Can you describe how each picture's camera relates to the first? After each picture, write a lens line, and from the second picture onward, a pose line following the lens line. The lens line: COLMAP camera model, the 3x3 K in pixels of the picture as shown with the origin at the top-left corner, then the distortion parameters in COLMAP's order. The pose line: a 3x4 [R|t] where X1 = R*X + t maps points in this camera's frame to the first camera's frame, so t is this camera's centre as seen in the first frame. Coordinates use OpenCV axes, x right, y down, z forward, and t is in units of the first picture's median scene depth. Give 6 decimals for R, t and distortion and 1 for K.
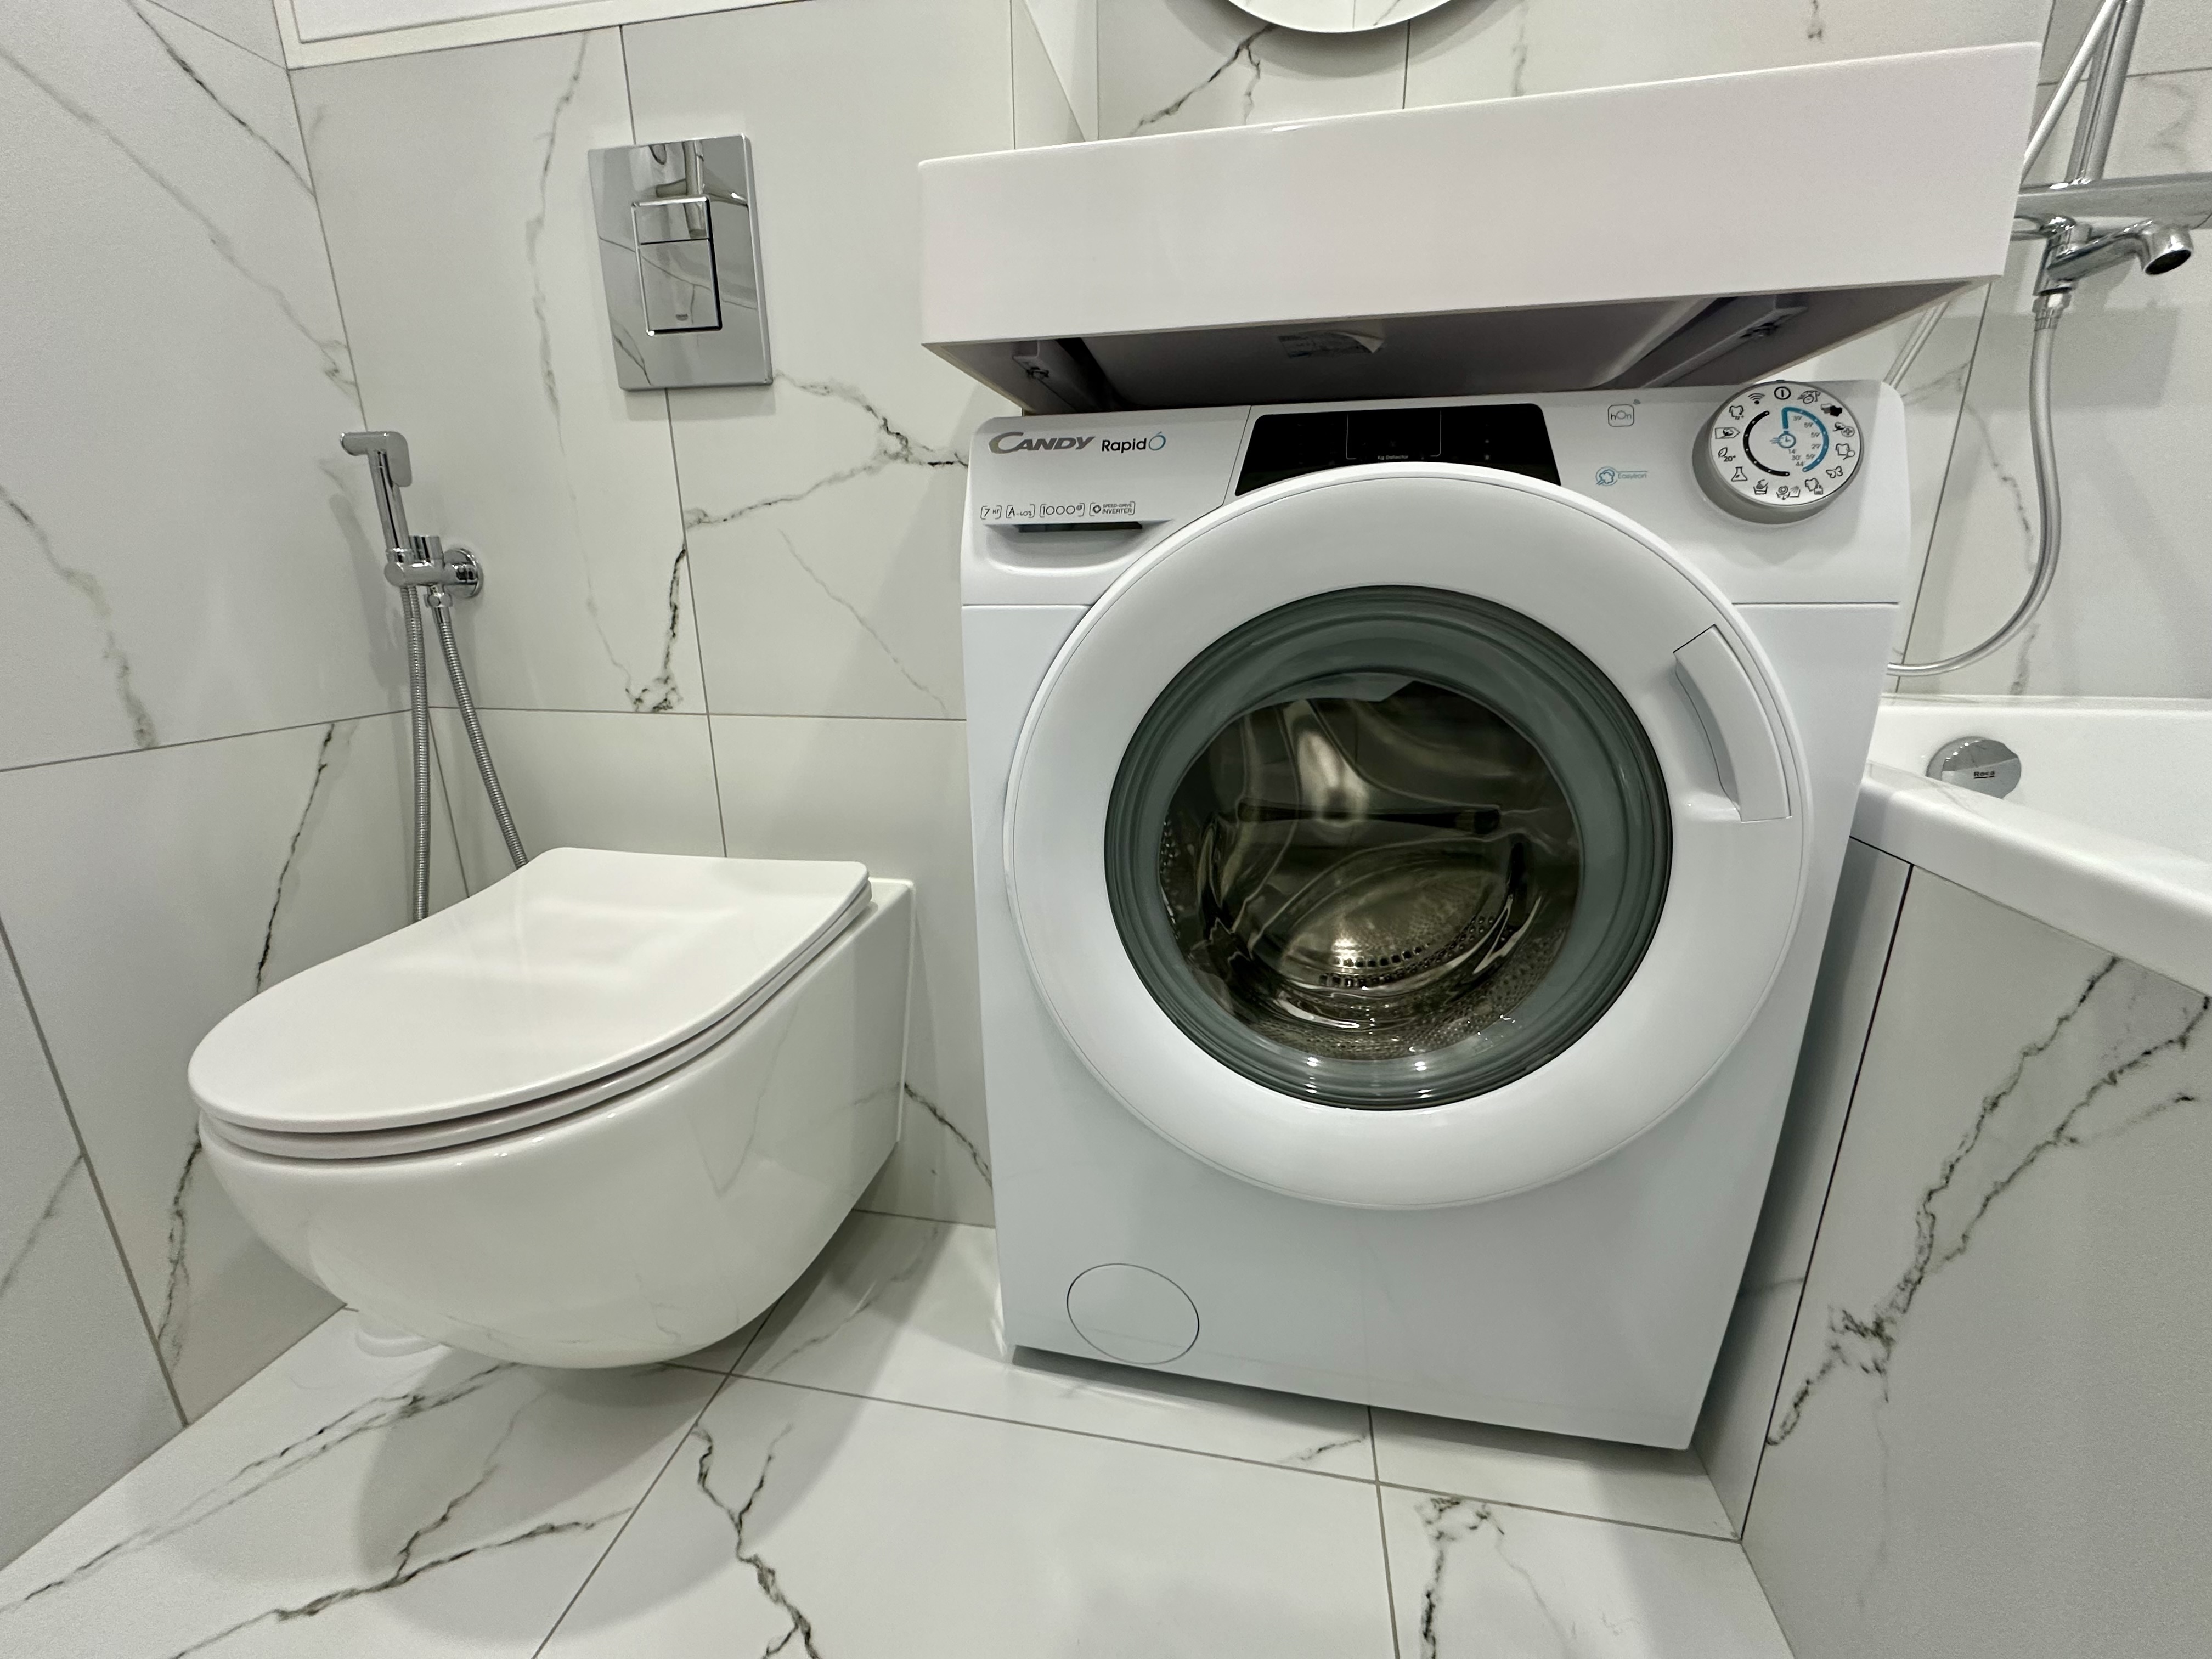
lens RADIAL K [[876.9, 0, 1102.8], [0, 876.9, 823.5], [0, 0, 1]] dist [-0.004783, 0.000542]
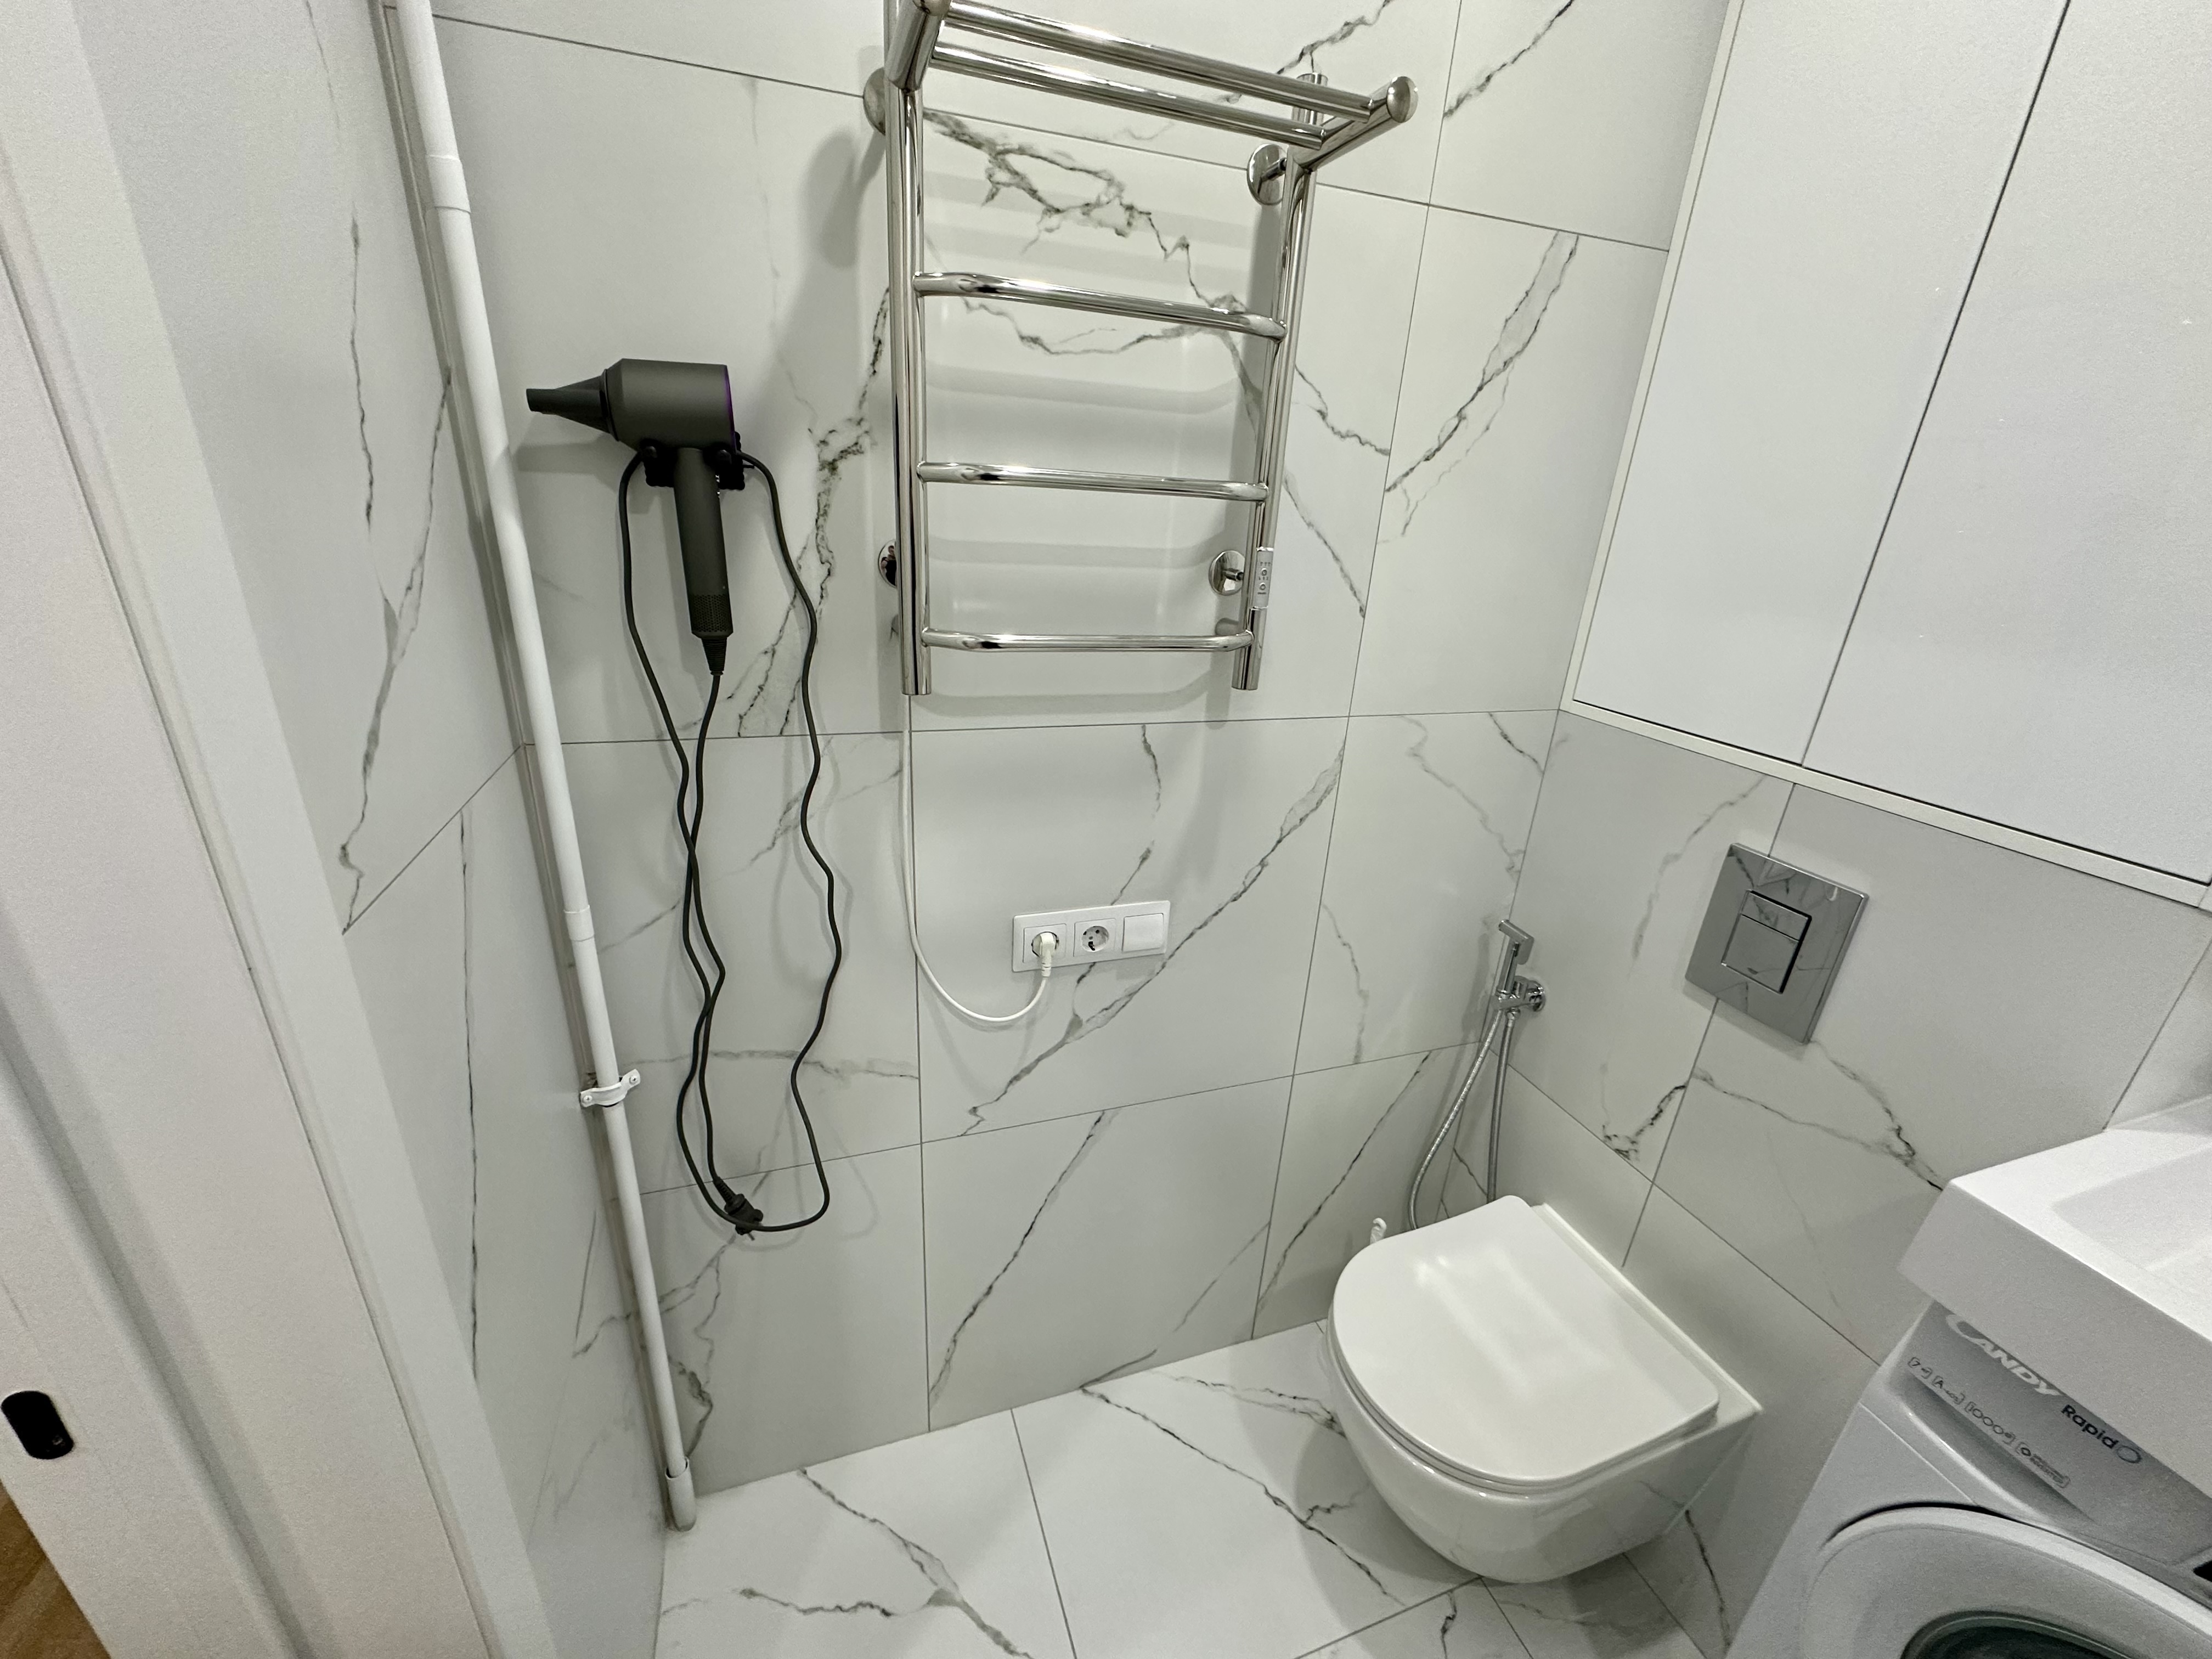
lens RADIAL K [[876.9, 0, 1108.4], [0, 876.9, 828.0], [0, 0, 1]] dist [-0.004783, 0.000542]
pose [[0.502496, 0.344109, -0.793150, 0.010579], [-0.286761, 0.931786, 0.222580, -0.783523], [0.815638, 0.115599, 0.566897, -0.580231]]
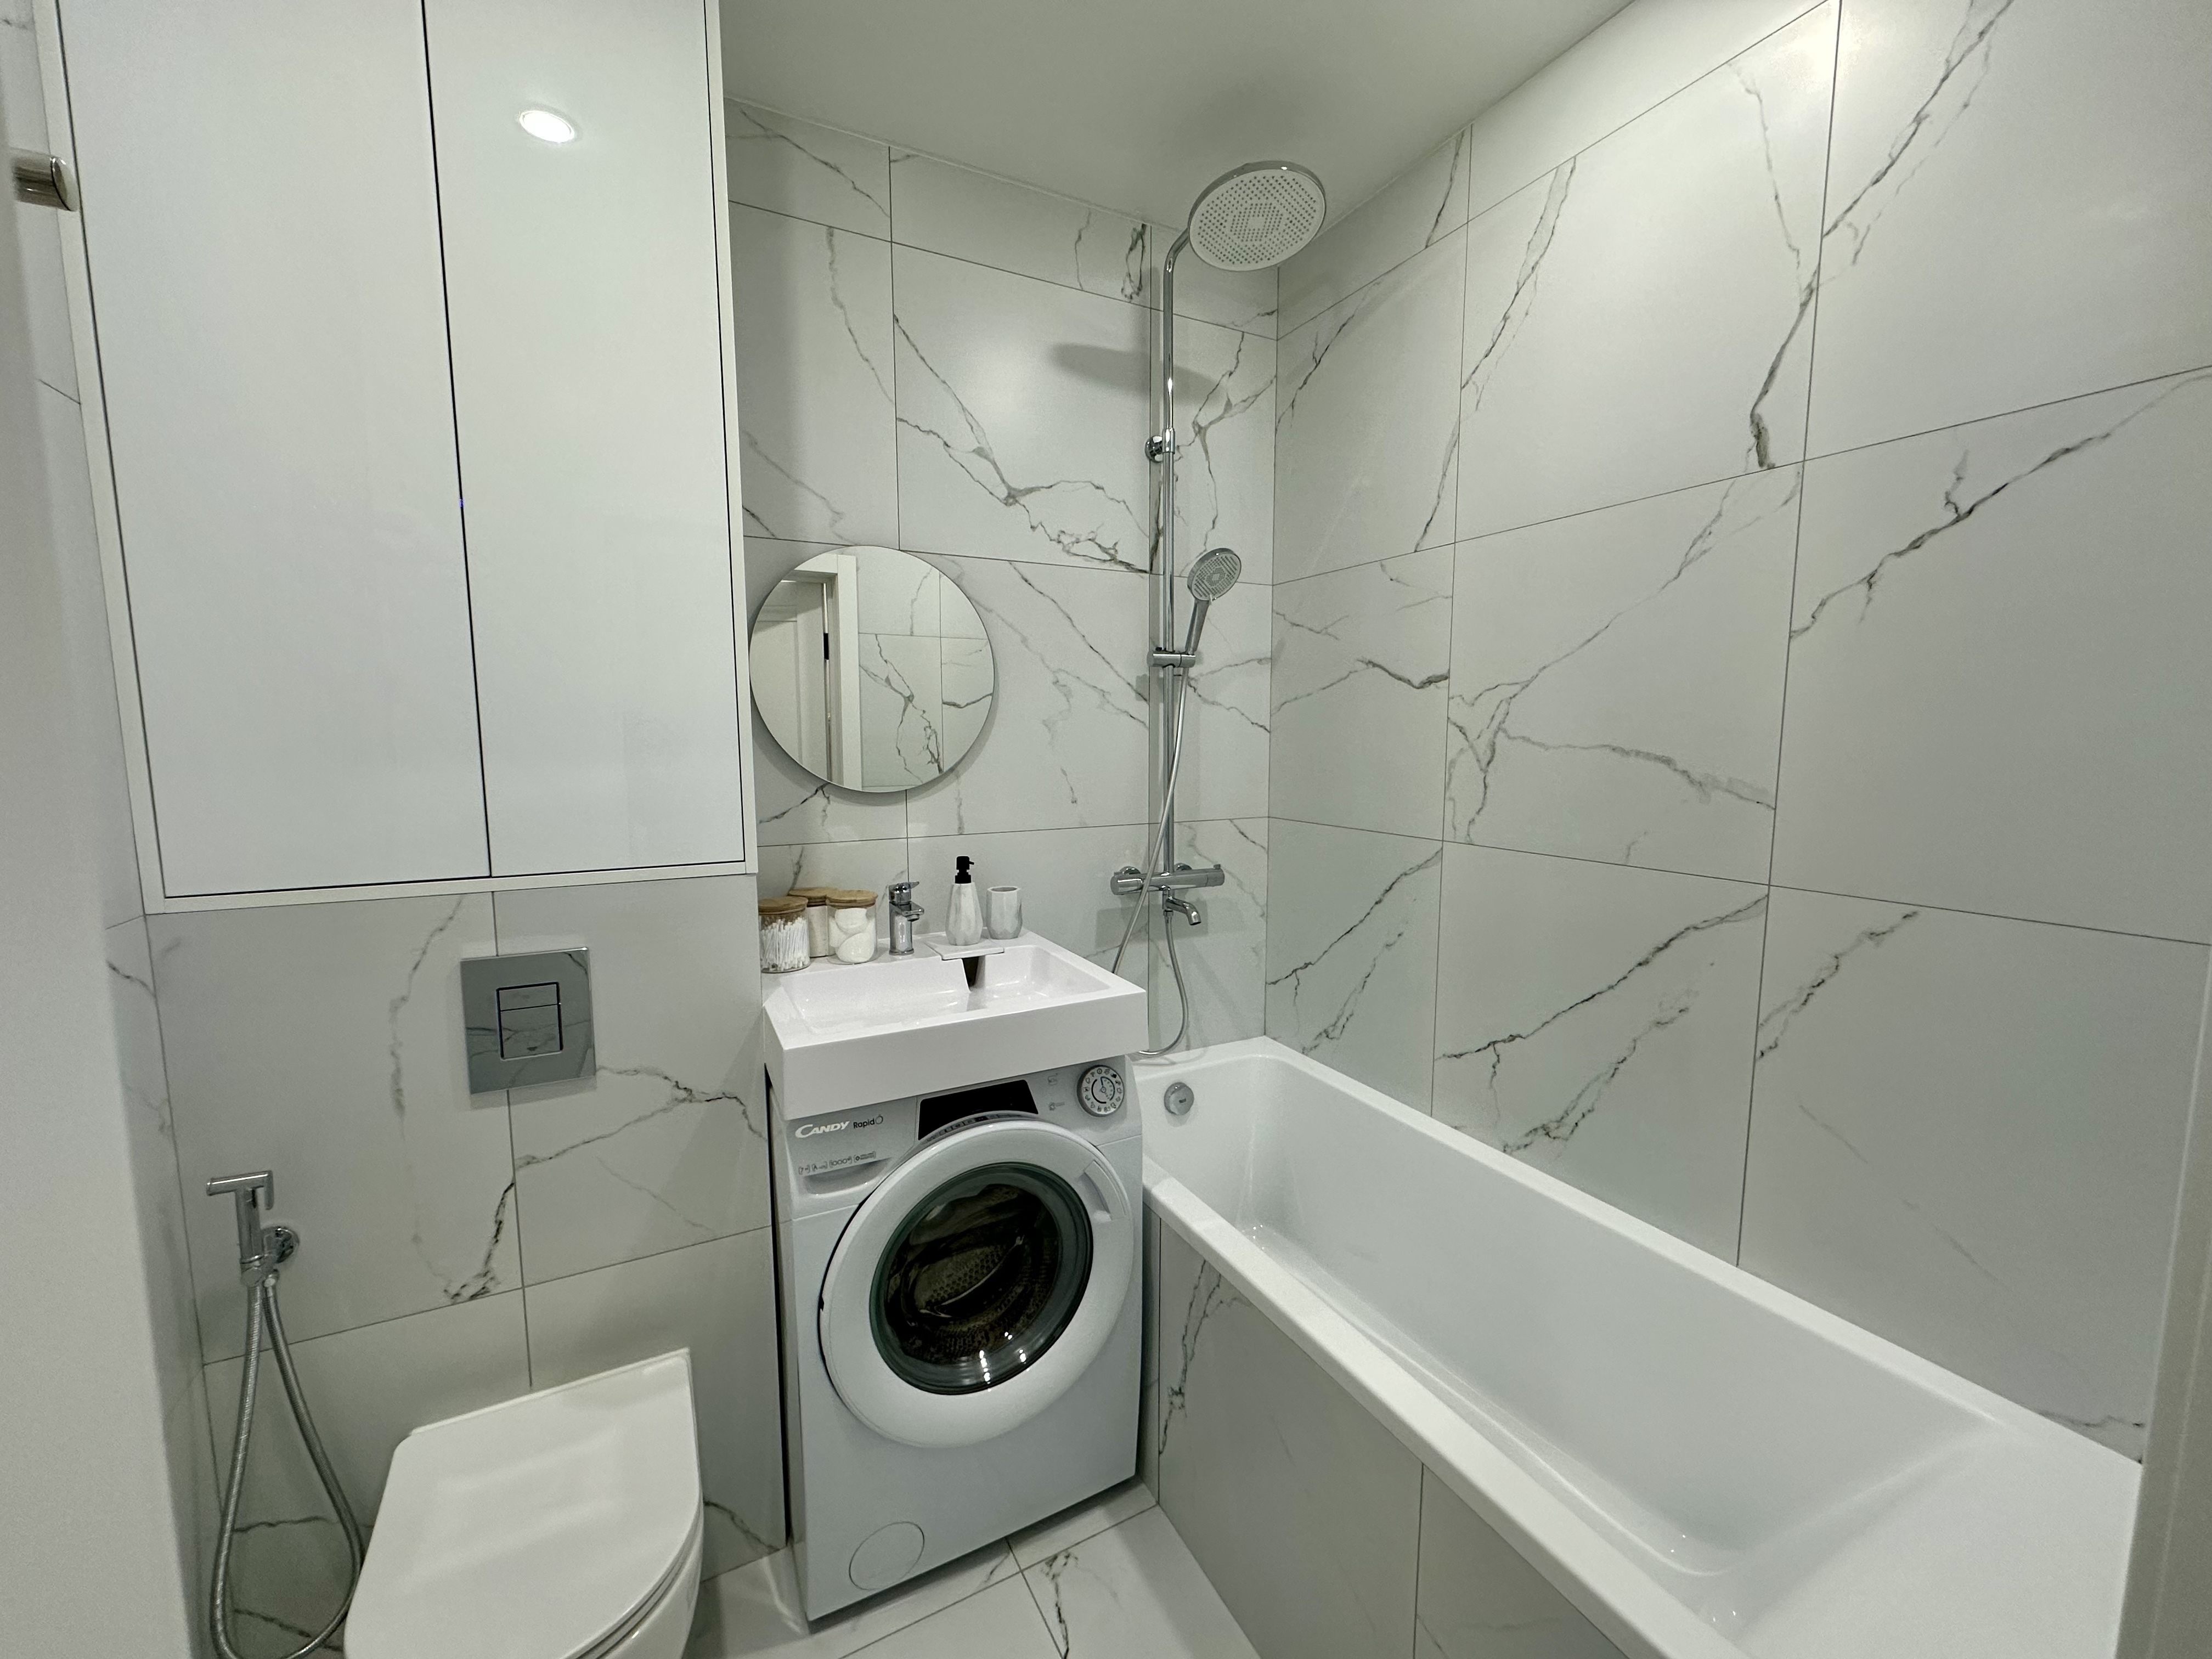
lens RADIAL K [[876.9, 0, 1100.4], [0, 876.9, 830.4], [0, 0, 1]] dist [-0.004783, 0.000542]
pose [[0.780429, -0.063587, 0.622003, -0.625563], [0.163557, 0.980937, -0.104934, -0.619507], [-0.603474, 0.183627, 0.775952, -0.899401]]
